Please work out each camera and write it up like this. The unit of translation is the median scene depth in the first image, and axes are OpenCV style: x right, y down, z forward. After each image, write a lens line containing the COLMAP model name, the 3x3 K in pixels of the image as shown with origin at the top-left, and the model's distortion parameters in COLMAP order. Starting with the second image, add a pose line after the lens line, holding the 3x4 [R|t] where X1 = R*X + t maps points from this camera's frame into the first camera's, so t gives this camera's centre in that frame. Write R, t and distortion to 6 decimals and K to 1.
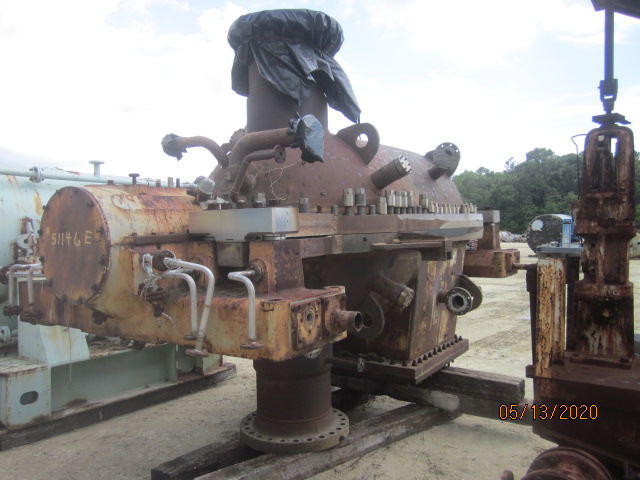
lens RADIAL K [[533.4, 0, 320.0], [0, 533.4, 248.4], [0, 0, 1]] dist [-0.034028, -0.000157]
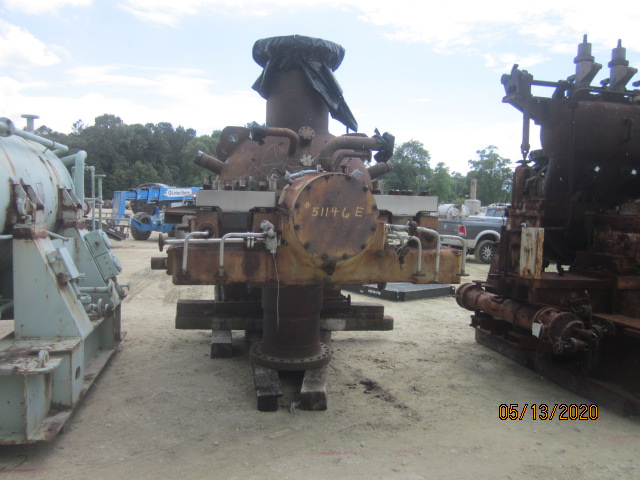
lens RADIAL K [[535.4, 0, 316.3], [0, 535.4, 240.0], [0, 0, 1]] dist [-0.034604, 0.002065]
pose [[0.702803, -0.018967, 0.711132, -0.847328], [-0.015853, 0.998979, 0.042312, -0.002248], [-0.711208, -0.041011, 0.701784, 0.032477]]
